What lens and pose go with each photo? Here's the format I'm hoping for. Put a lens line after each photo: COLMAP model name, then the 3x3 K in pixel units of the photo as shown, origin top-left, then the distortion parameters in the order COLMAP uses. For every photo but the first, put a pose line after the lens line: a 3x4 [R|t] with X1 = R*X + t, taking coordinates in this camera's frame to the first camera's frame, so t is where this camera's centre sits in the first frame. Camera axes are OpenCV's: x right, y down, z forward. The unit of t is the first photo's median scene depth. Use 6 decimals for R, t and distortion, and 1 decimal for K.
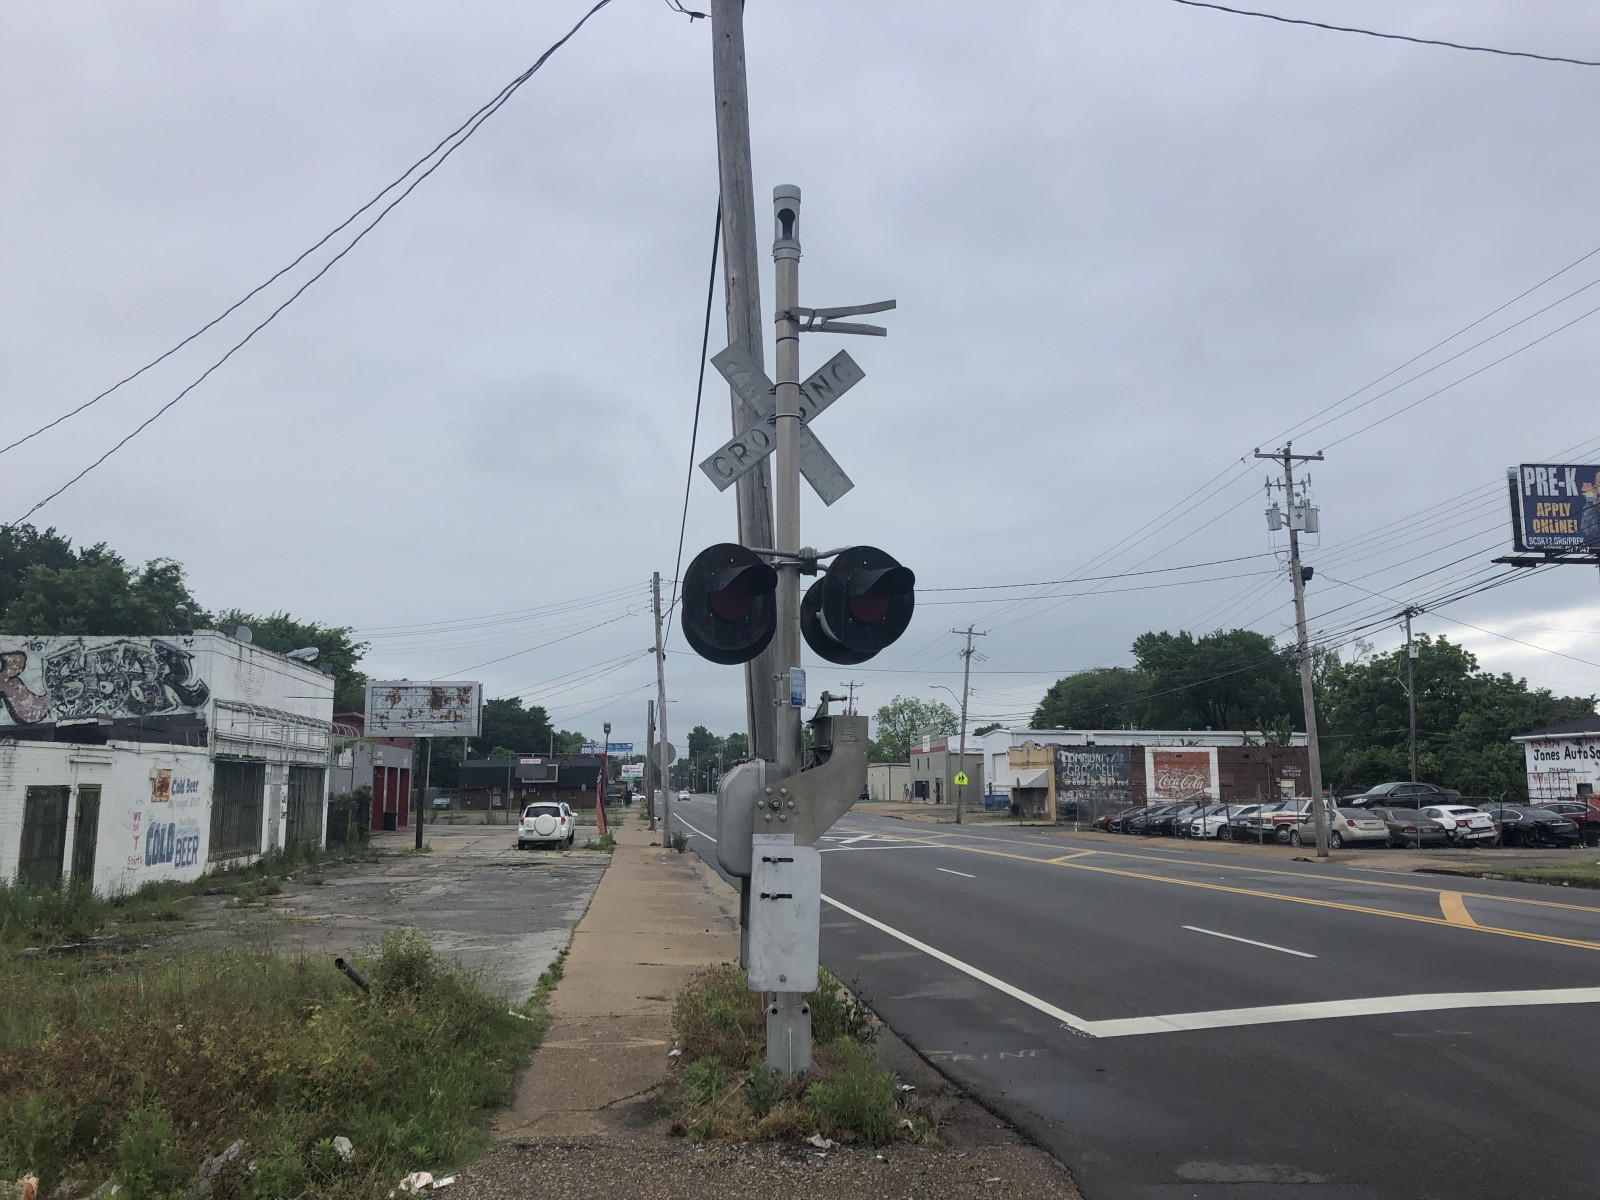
lens RADIAL K [[1274.1, 0, 800.2], [0, 1274.1, 565.4], [0, 0, 1]] dist [0.059286, -0.073322]
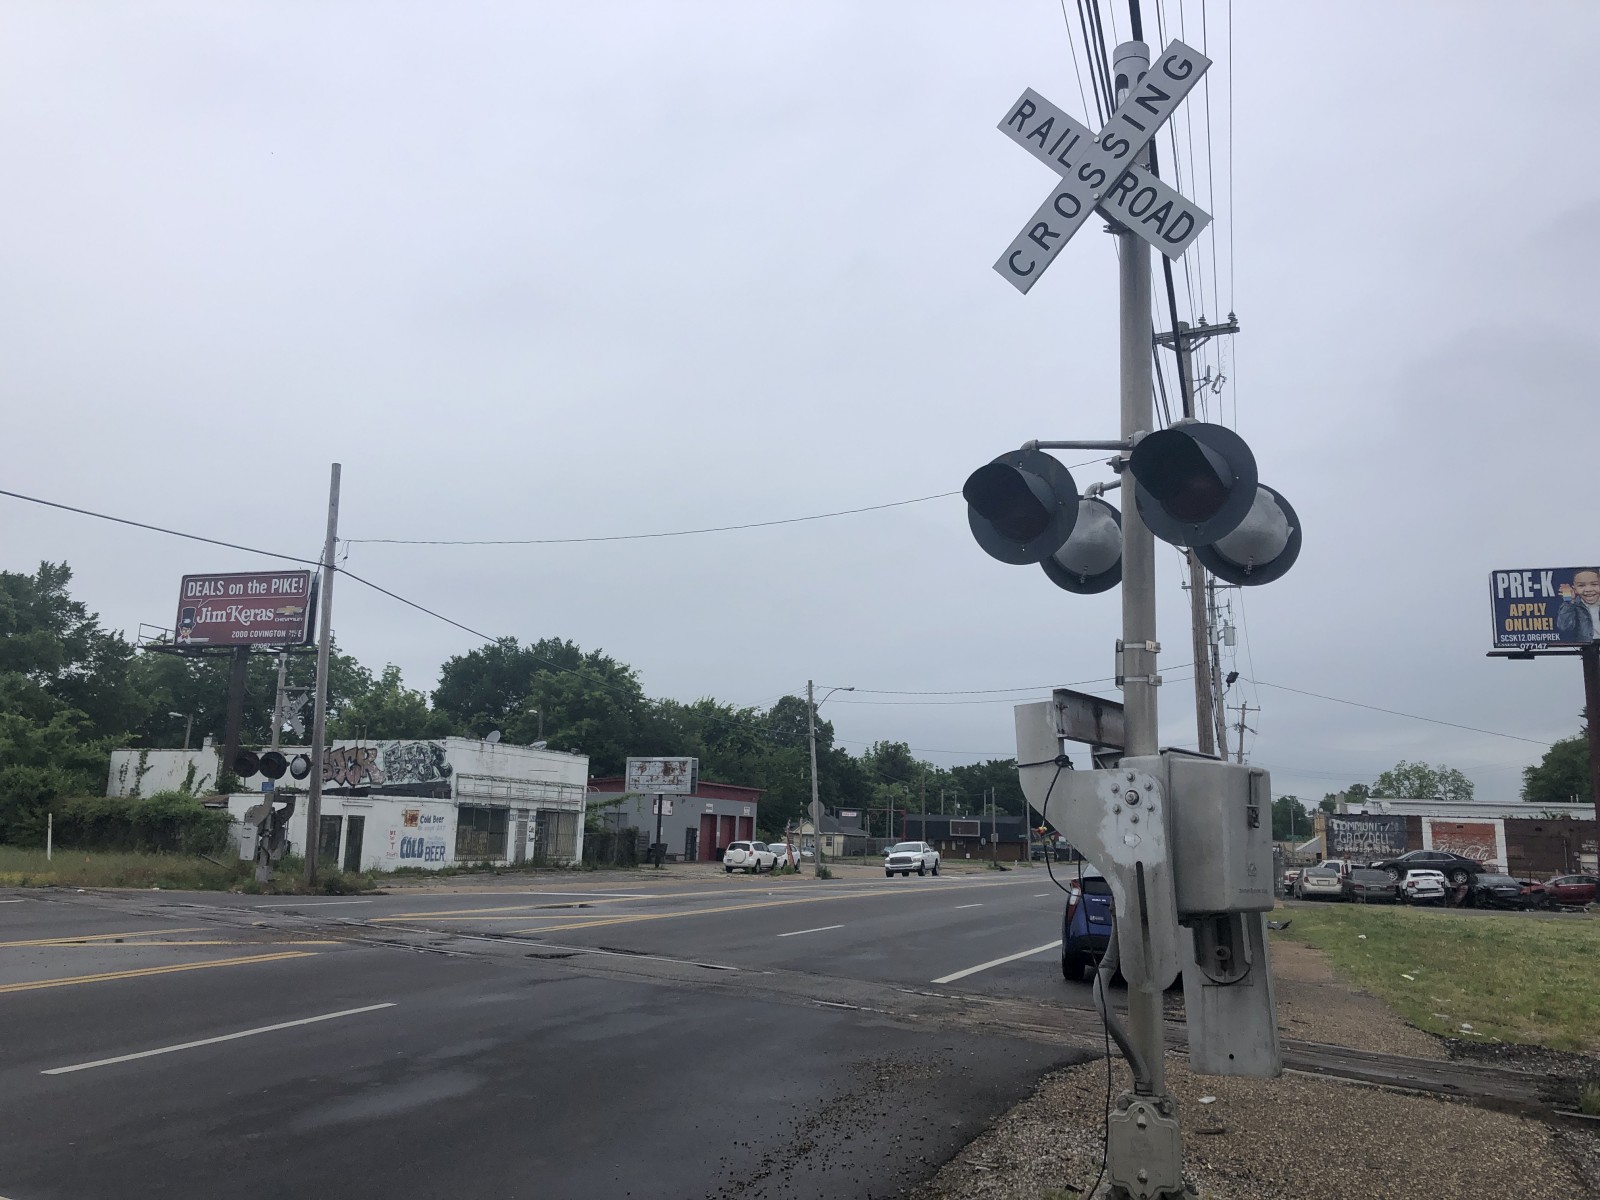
lens RADIAL K [[1286.9, 0, 810.5], [0, 1286.9, 571.7], [0, 0, 1]] dist [0.014169, 0.011261]
pose [[0.900766, -0.057409, -0.430494, 0.508924], [0.040810, 0.998028, -0.047701, -0.048005], [0.432383, 0.025399, 0.901332, -0.291581]]
